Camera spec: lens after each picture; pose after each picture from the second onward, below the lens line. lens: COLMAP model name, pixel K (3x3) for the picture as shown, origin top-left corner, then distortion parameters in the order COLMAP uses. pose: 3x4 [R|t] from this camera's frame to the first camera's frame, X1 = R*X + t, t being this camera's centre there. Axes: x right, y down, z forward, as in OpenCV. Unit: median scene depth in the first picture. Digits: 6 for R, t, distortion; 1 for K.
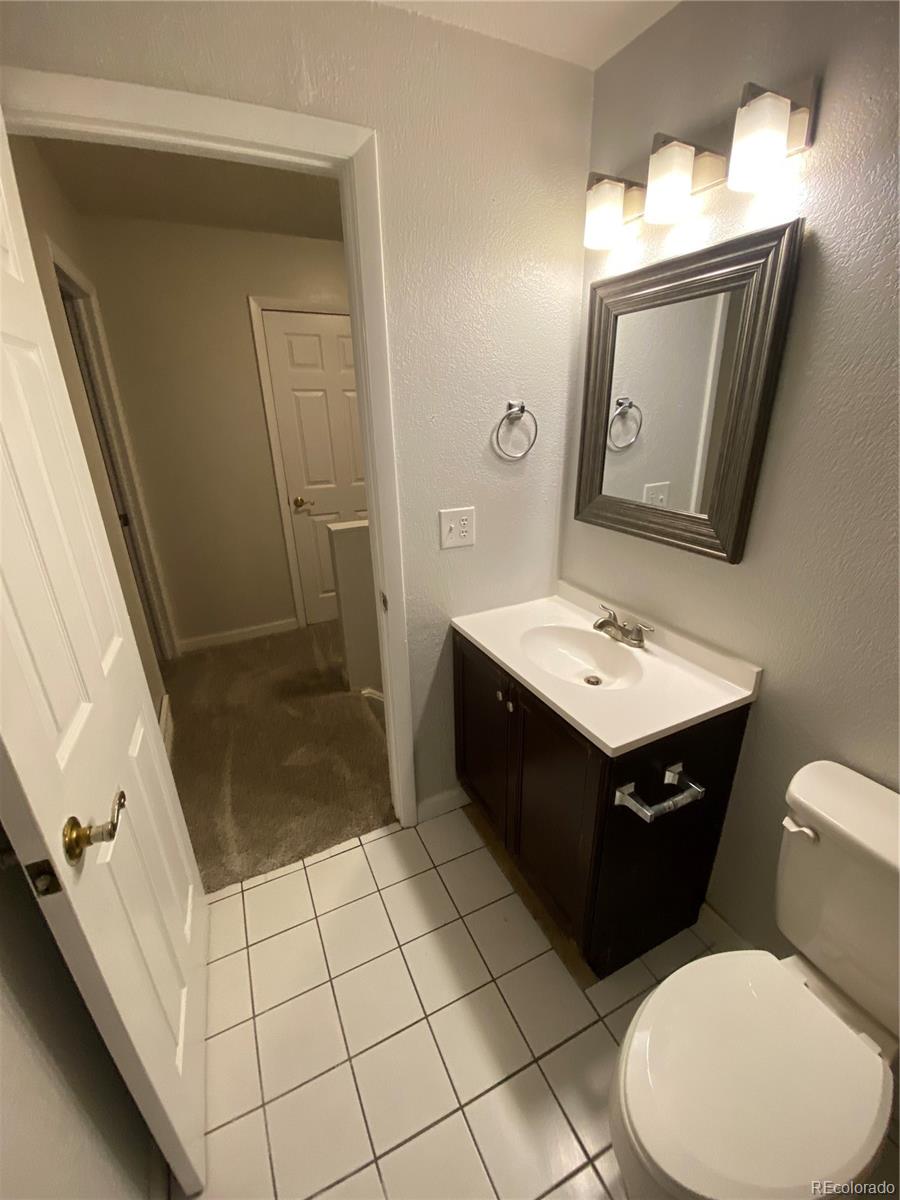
lens RADIAL K [[488.0, 0, 450.0], [0, 488.0, 600.0], [0, 0, 1]] dist [0.000503, -0.000067]
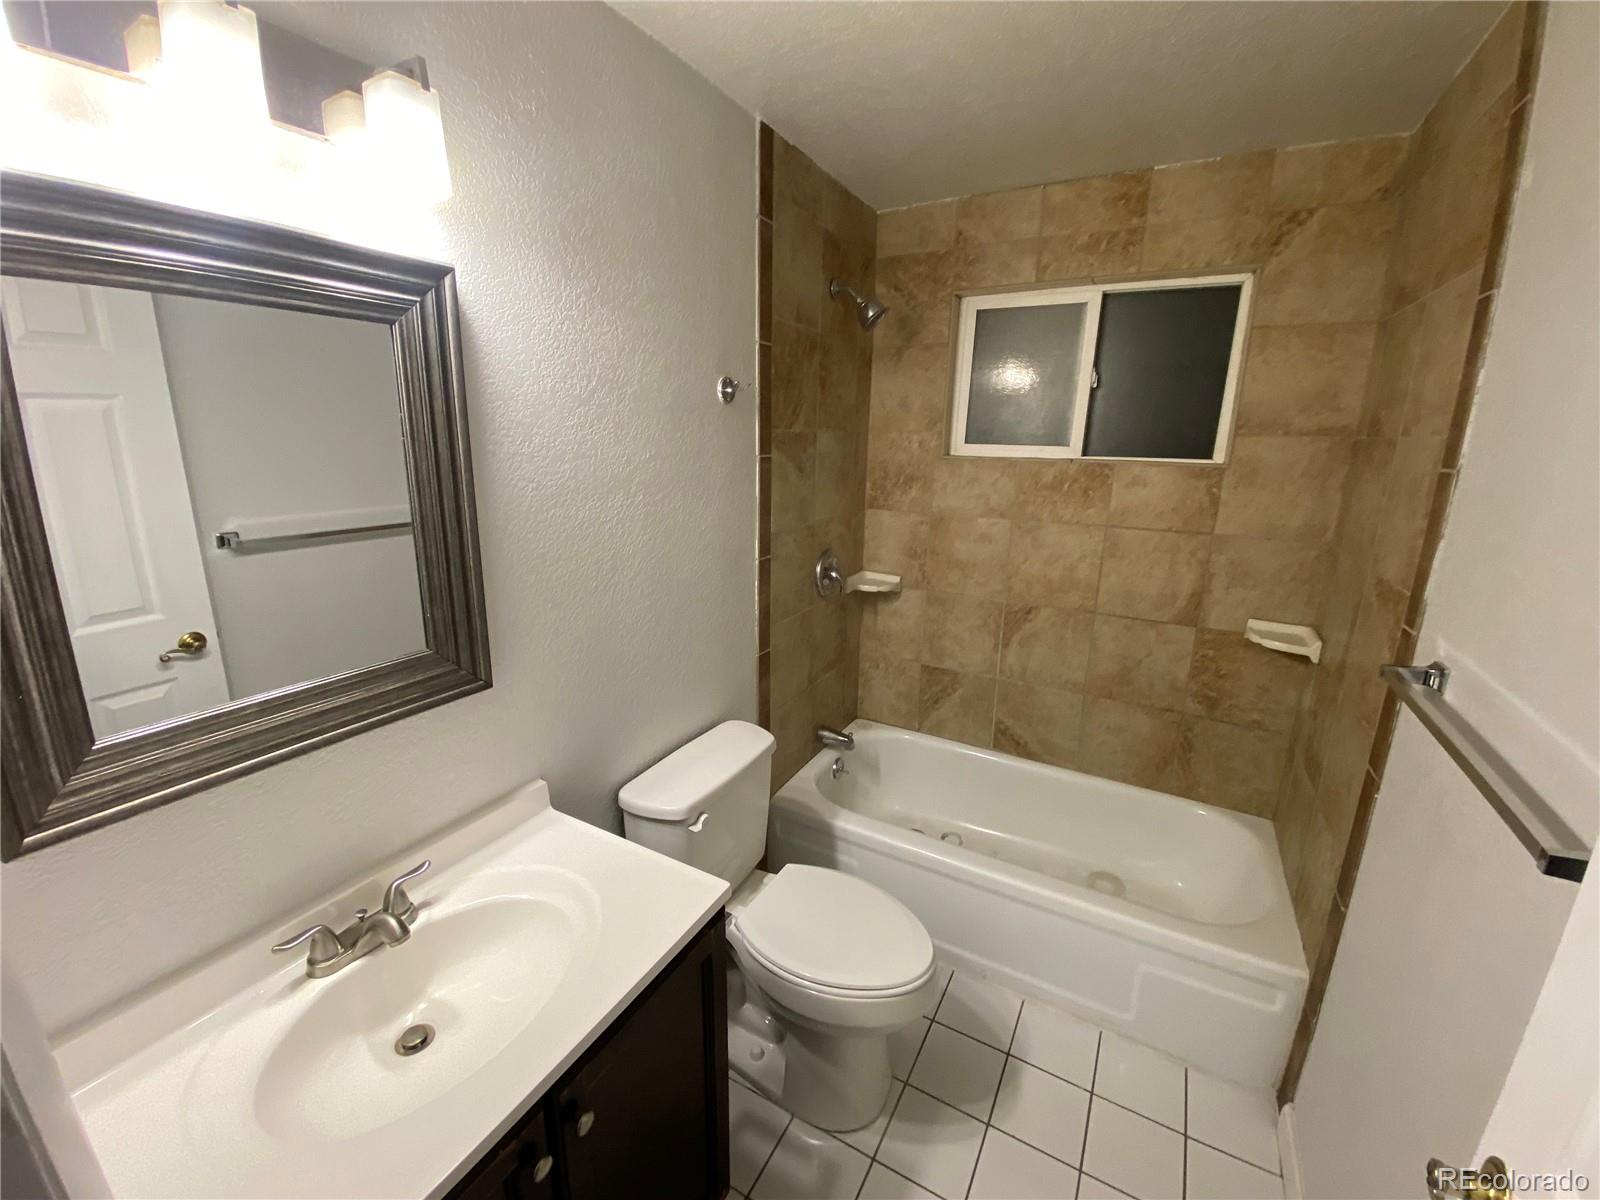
lens RADIAL K [[650.7, 0, 800.0], [0, 650.7, 600.0], [0, 0, 1]] dist [0.000503, -0.000067]
pose [[-0.565003, -0.182058, 0.804752, -0.403805], [0.318623, 0.851549, 0.416345, -0.395915], [-0.761085, 0.491649, -0.423120, 0.887055]]
